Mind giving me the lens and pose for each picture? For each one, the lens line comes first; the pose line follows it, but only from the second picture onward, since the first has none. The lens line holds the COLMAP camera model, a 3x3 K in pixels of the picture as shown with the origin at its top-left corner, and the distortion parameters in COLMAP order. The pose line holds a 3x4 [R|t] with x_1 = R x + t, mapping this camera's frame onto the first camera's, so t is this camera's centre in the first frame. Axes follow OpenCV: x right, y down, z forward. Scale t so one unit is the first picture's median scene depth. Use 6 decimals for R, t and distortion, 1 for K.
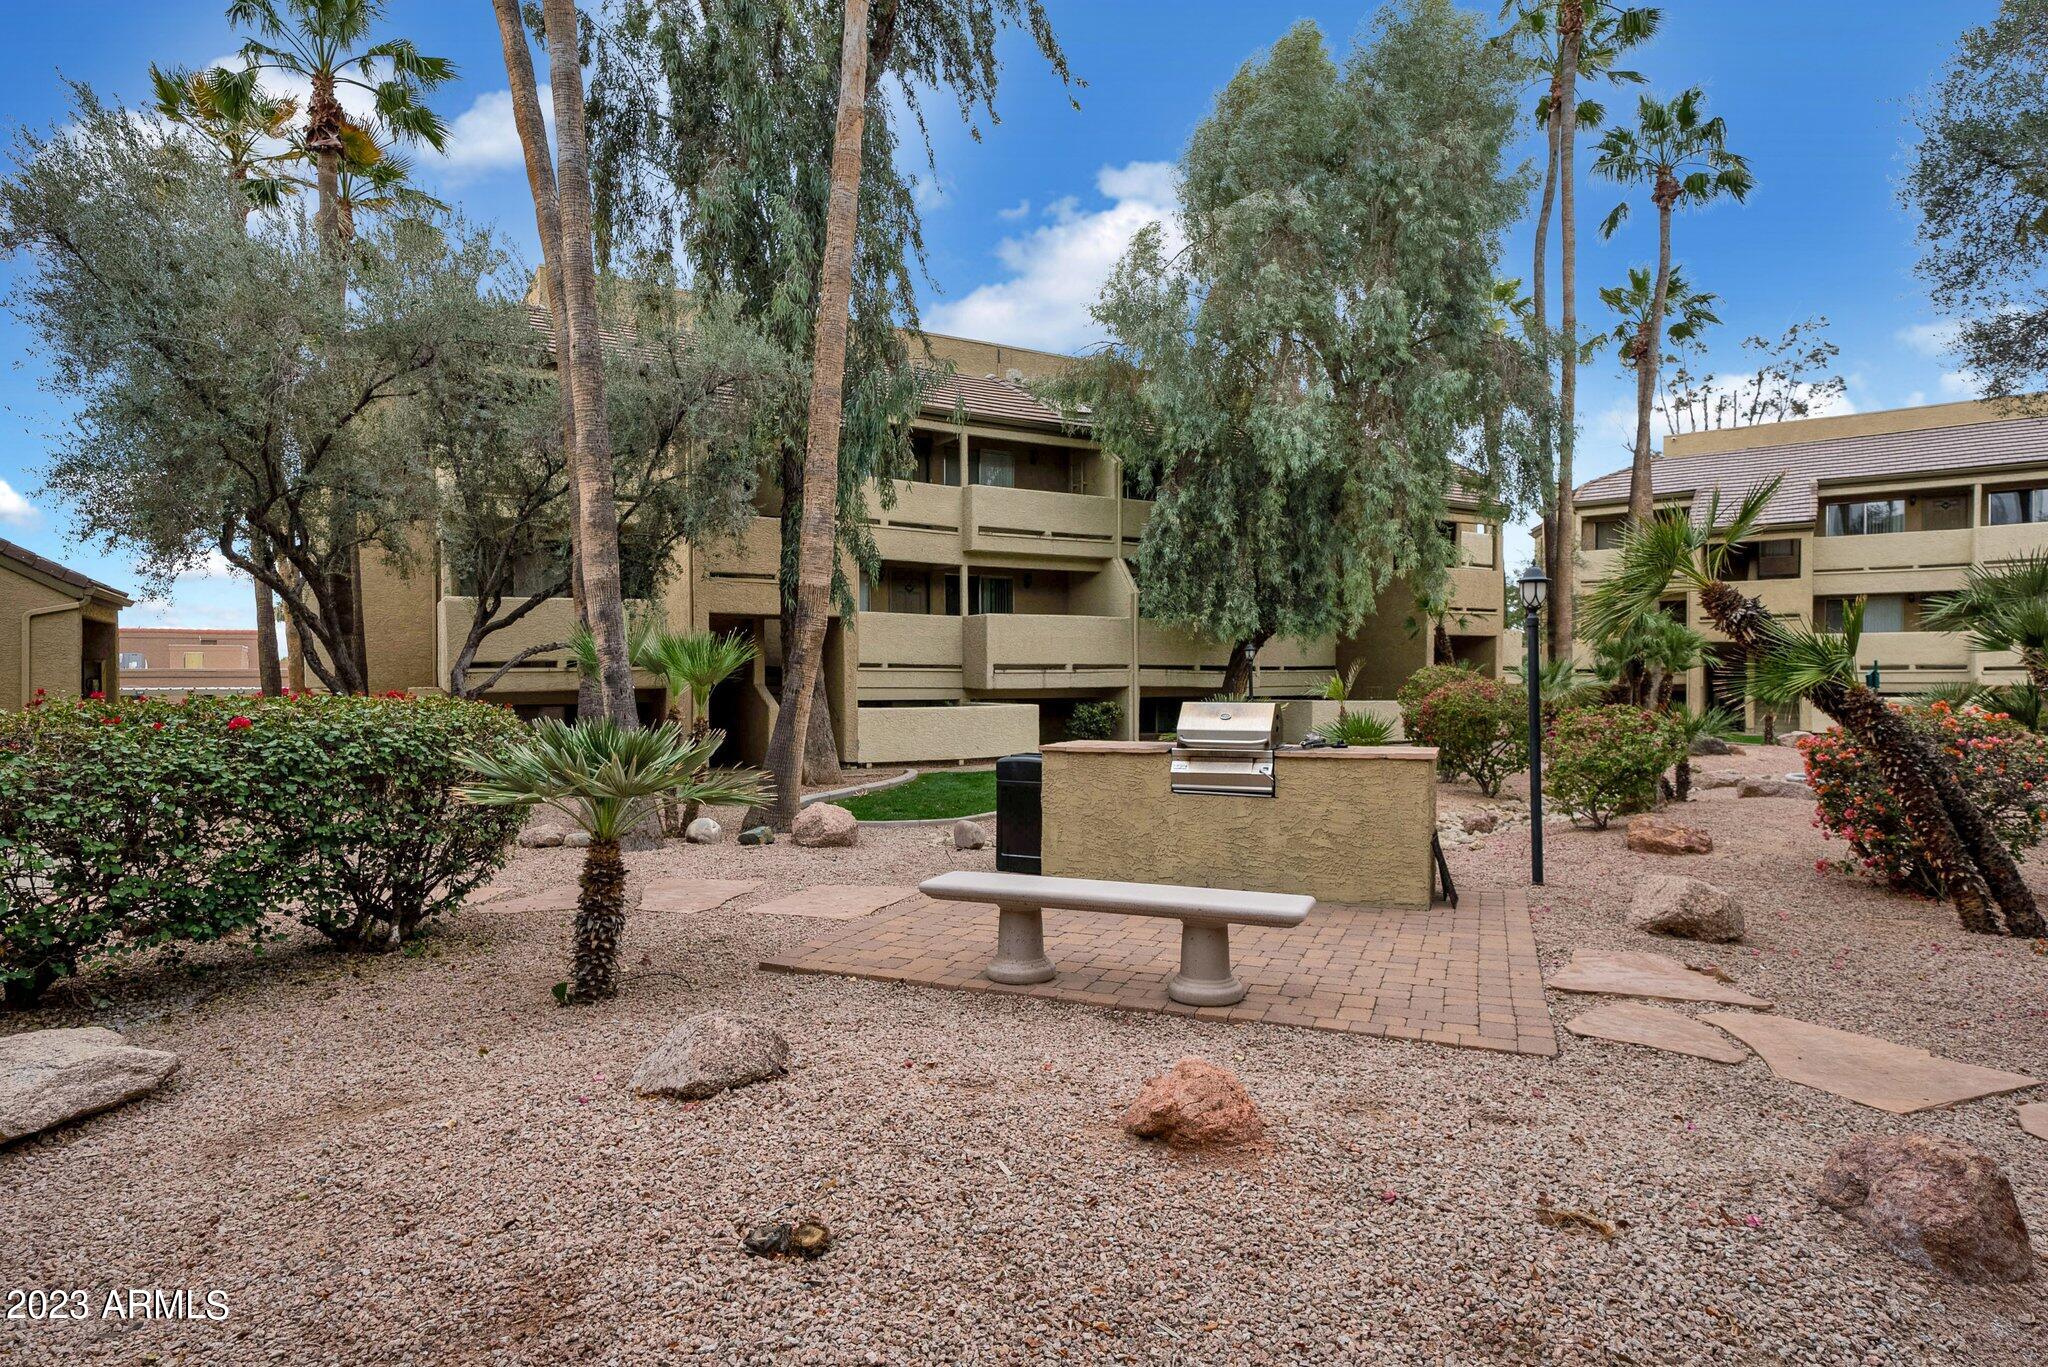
lens RADIAL K [[1178.6, 0, 1024.0], [0, 1178.6, 683.5], [0, 0, 1]] dist [0.001903, 0.000254]
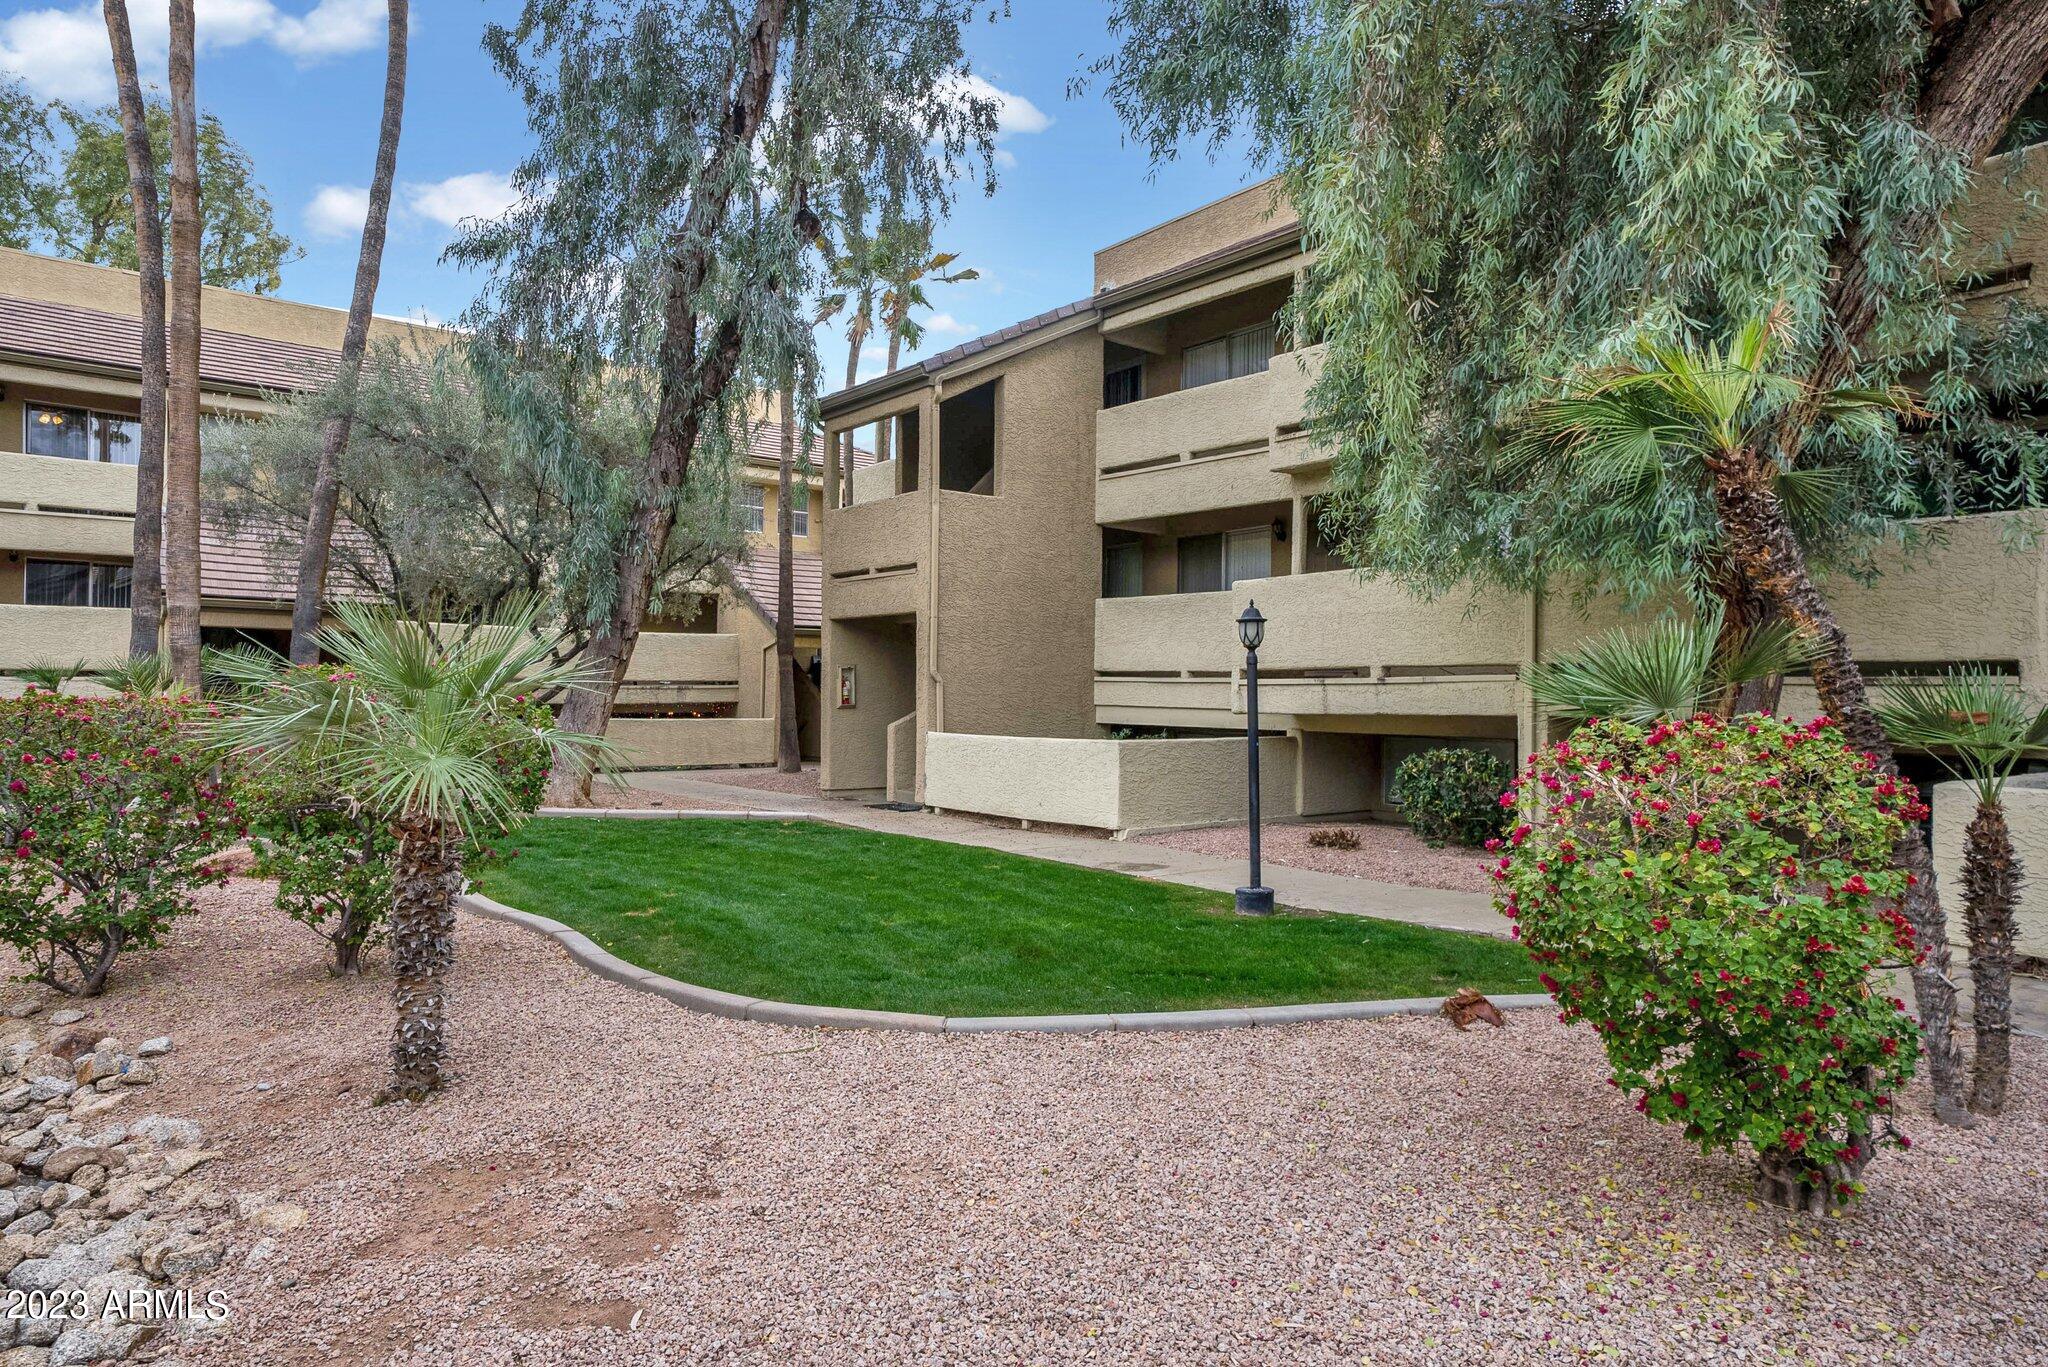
lens RADIAL K [[1228.1, 0, 1024.0], [0, 1228.1, 683.5], [0, 0, 1]] dist [0.133401, 0.000164]
pose [[0.118893, -0.007662, -0.992877, 0.540074], [-0.013065, 0.999872, -0.009280, -0.002591], [0.992821, 0.014075, 0.118778, 0.807872]]
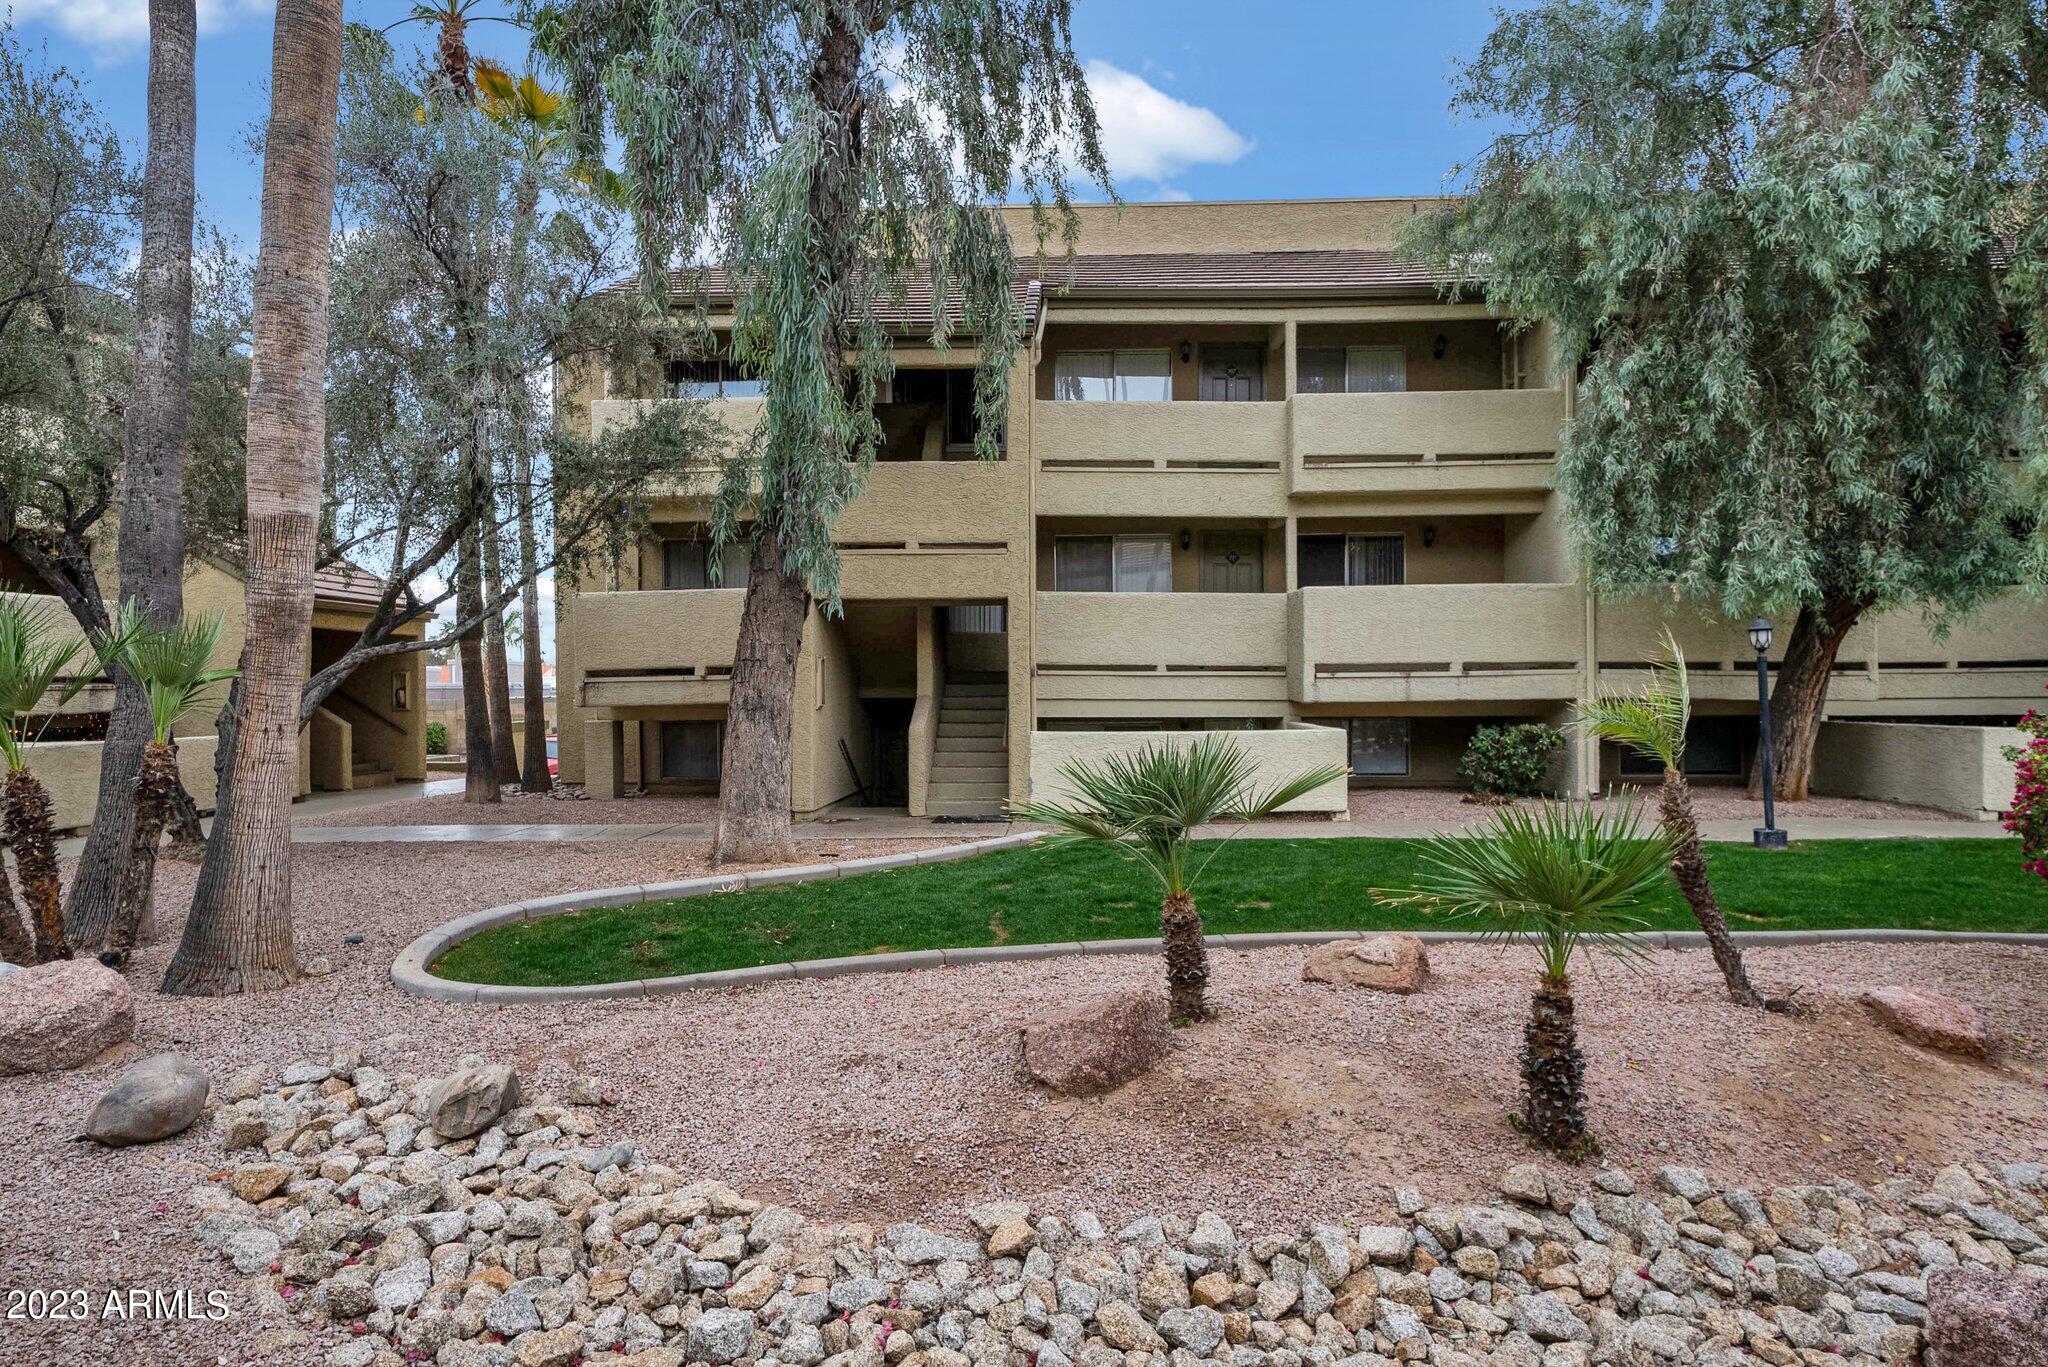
lens RADIAL K [[1178.6, 0, 1024.0], [0, 1178.6, 683.5], [0, 0, 1]] dist [0.001903, 0.000254]
pose [[0.829384, -0.005835, -0.558649, 0.199651], [0.000566, 0.999954, -0.009604, 0.000440], [0.558679, 0.007649, 0.829348, 0.364551]]
